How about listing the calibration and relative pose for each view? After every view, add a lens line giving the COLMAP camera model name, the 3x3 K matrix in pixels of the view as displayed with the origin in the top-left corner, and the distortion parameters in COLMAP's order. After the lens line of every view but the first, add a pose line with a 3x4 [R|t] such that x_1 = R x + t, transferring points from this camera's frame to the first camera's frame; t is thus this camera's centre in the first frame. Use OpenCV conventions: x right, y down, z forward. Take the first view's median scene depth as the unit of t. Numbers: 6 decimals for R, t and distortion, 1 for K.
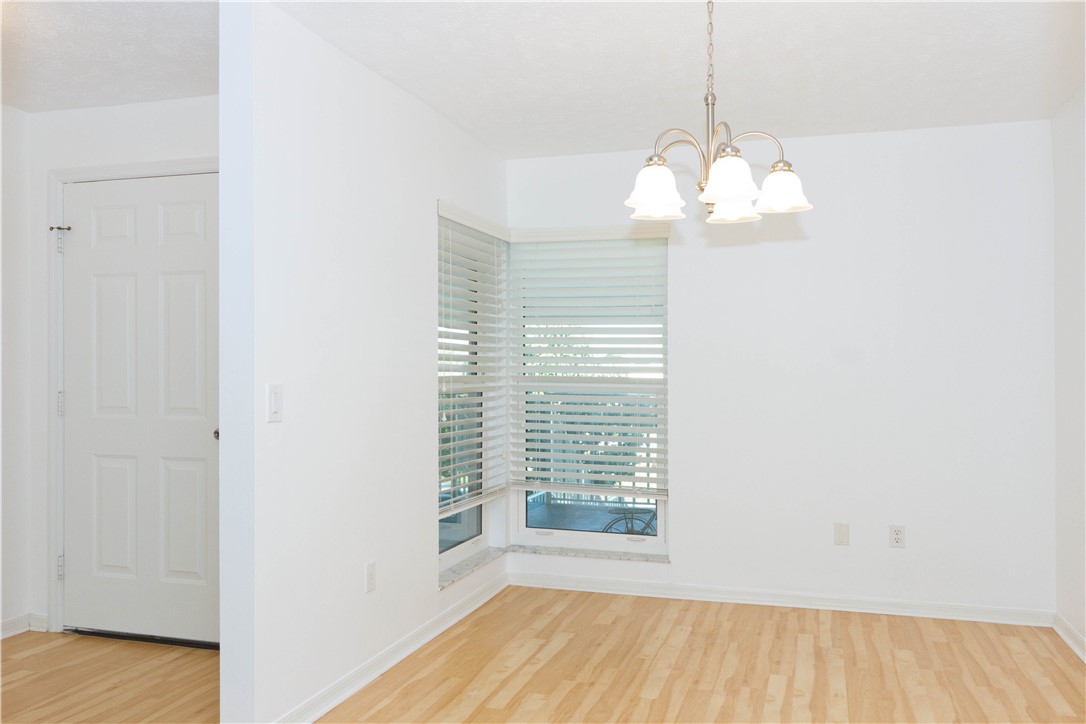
lens RADIAL K [[839.0, 0, 539.5], [0, 839.0, 366.5], [0, 0, 1]] dist [0.045820, -0.005156]
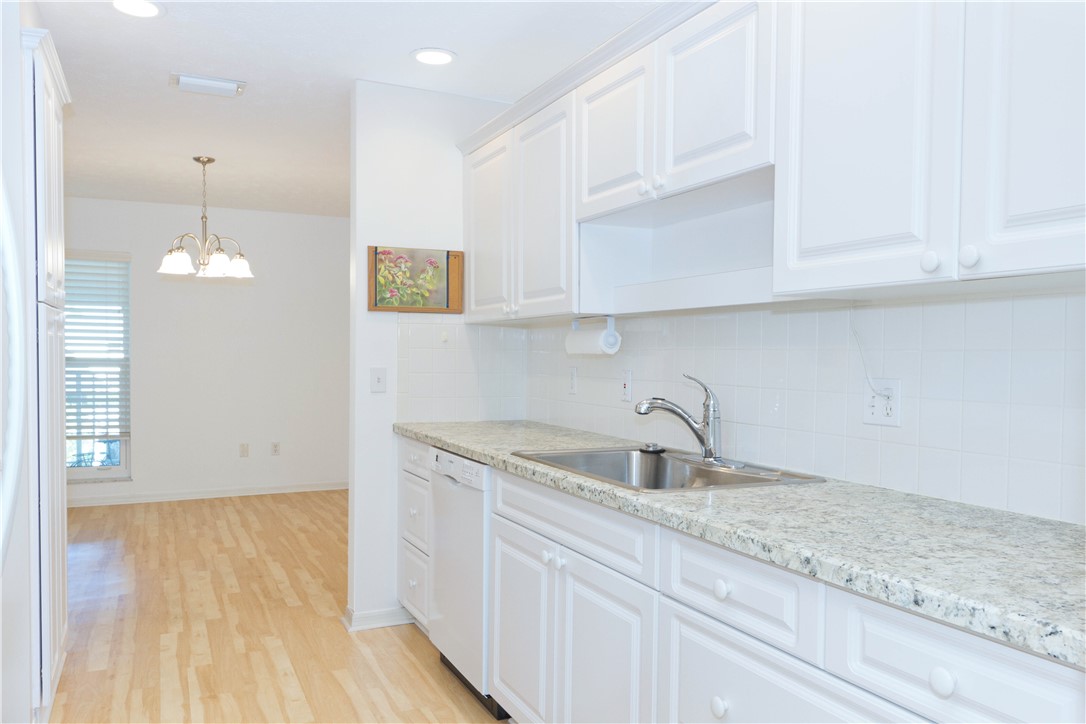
lens RADIAL K [[857.7, 0, 541.6], [0, 857.7, 367.1], [0, 0, 1]] dist [-0.016057, -0.009195]
pose [[0.734606, -0.012007, 0.678388, -0.369024], [-0.001779, 0.999806, 0.019622, 0.000937], [-0.678491, -0.015622, 0.734442, -0.659125]]
